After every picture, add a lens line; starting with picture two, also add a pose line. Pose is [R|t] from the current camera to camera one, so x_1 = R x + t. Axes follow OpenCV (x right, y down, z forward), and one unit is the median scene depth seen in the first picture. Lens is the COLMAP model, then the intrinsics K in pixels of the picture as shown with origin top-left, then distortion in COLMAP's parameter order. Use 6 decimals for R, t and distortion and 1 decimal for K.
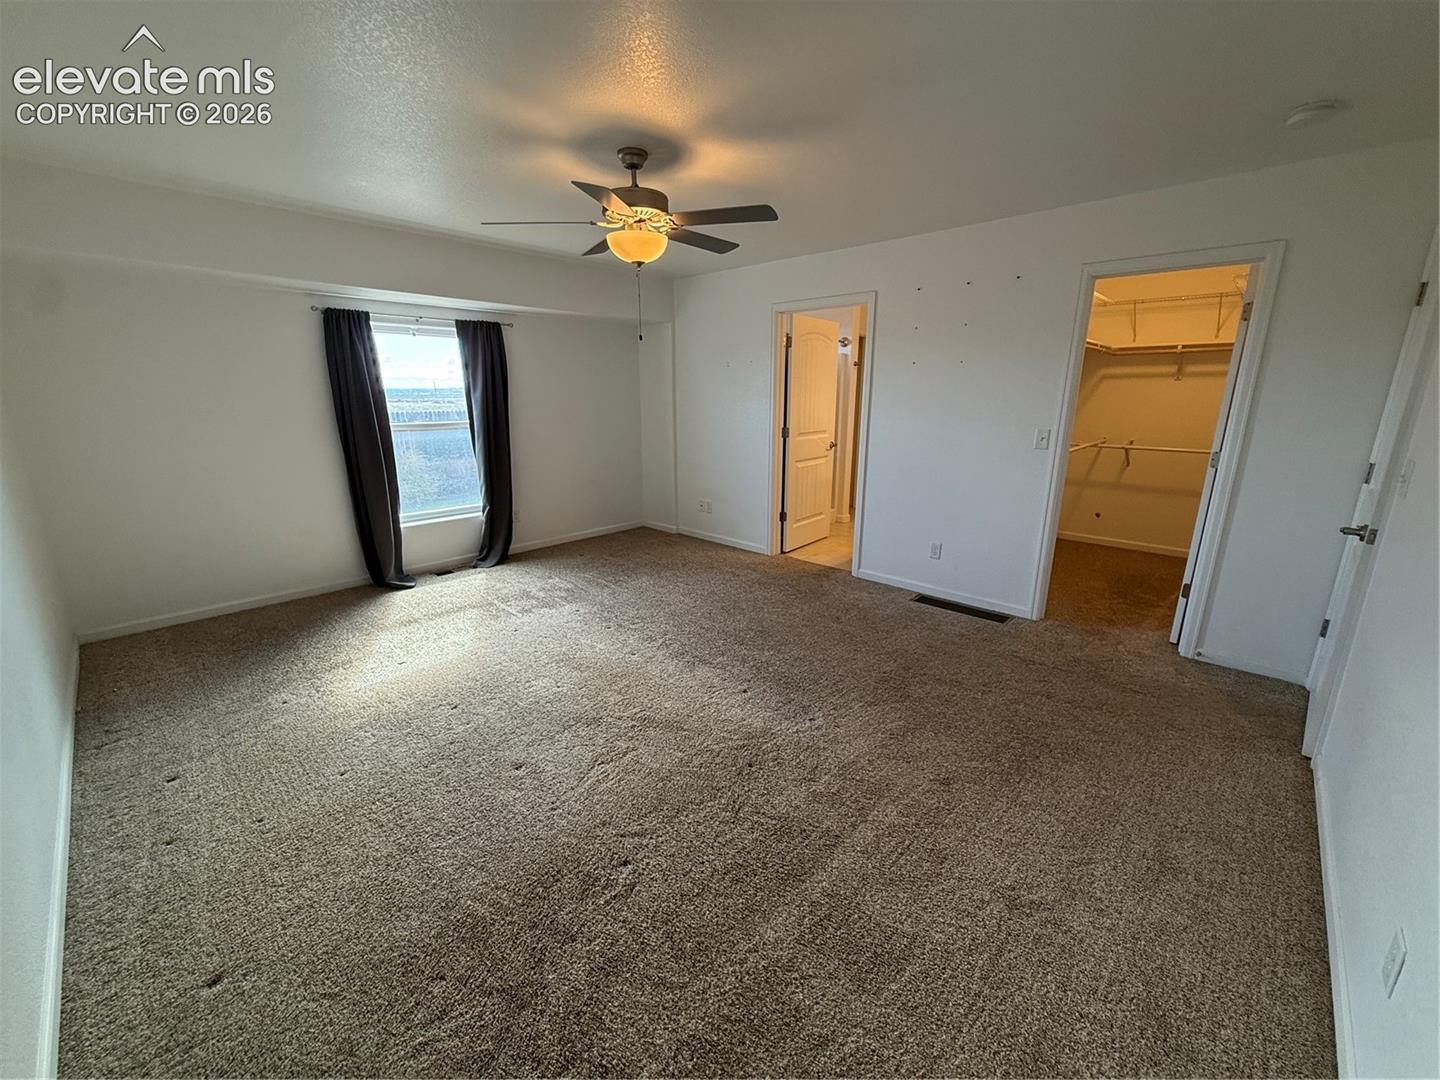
lens RADIAL K [[576.8, 0, 719.5], [0, 576.8, 542.8], [0, 0, 1]] dist [-0.000718, 0.000062]
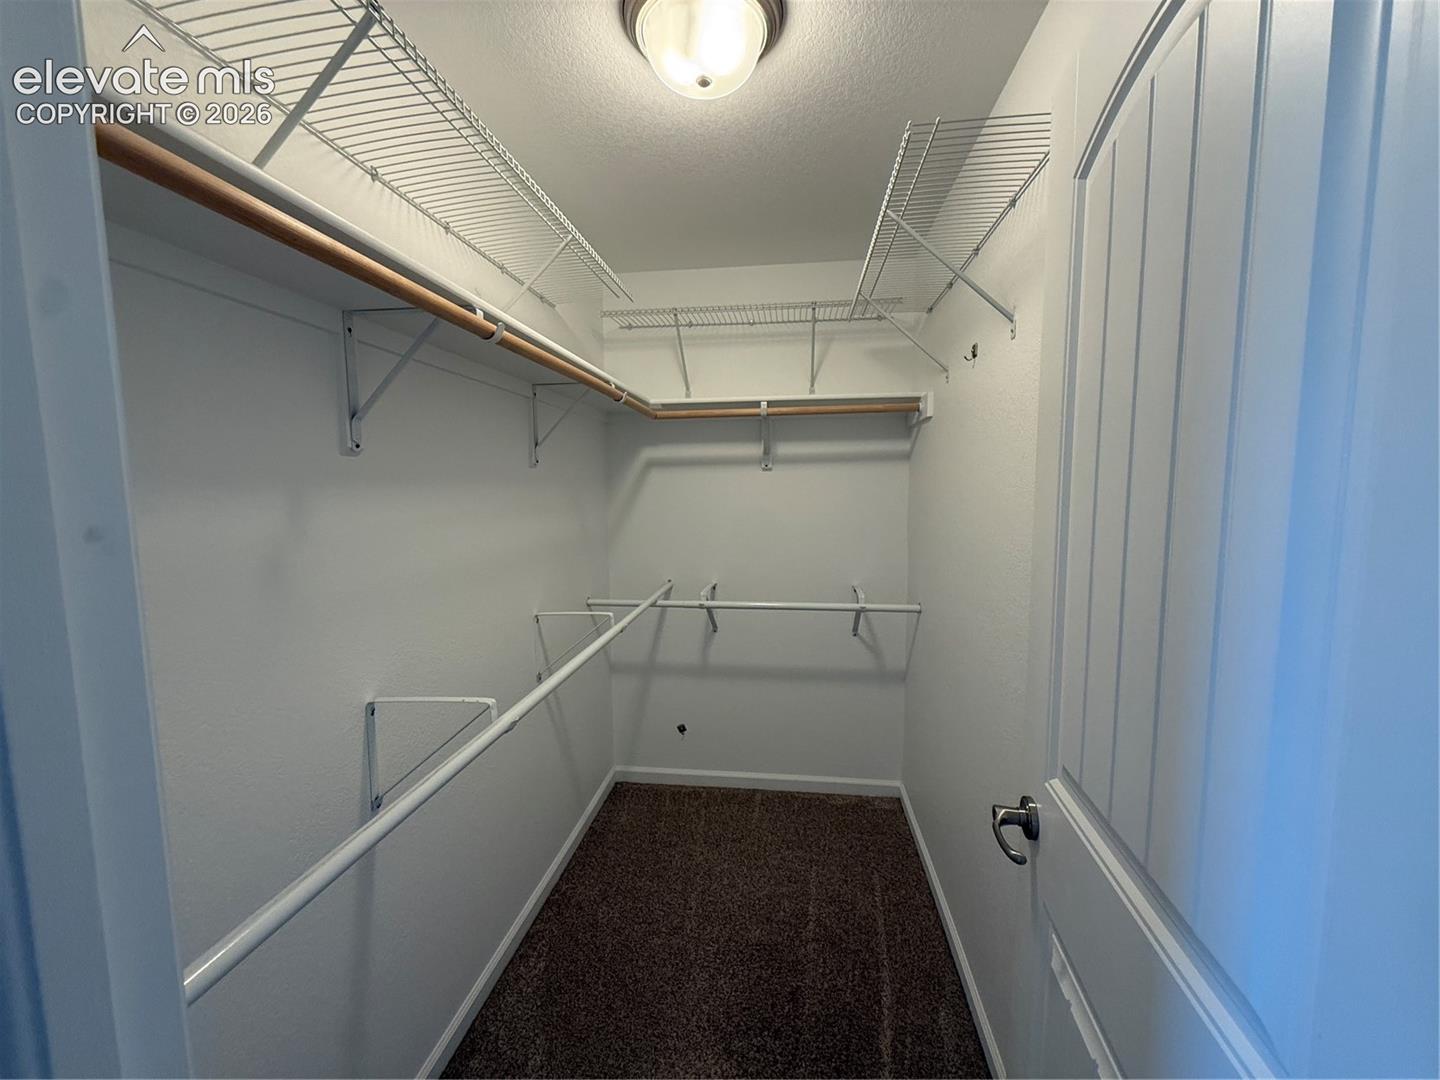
lens RADIAL K [[576.8, 0, 719.8], [0, 576.8, 541.1], [0, 0, 1]] dist [-0.000718, 0.000062]
pose [[0.810276, -0.063862, 0.582559, 0.439109], [0.156446, 0.981542, -0.110000, -0.163462], [-0.564781, 0.180269, 0.805310, 0.599223]]
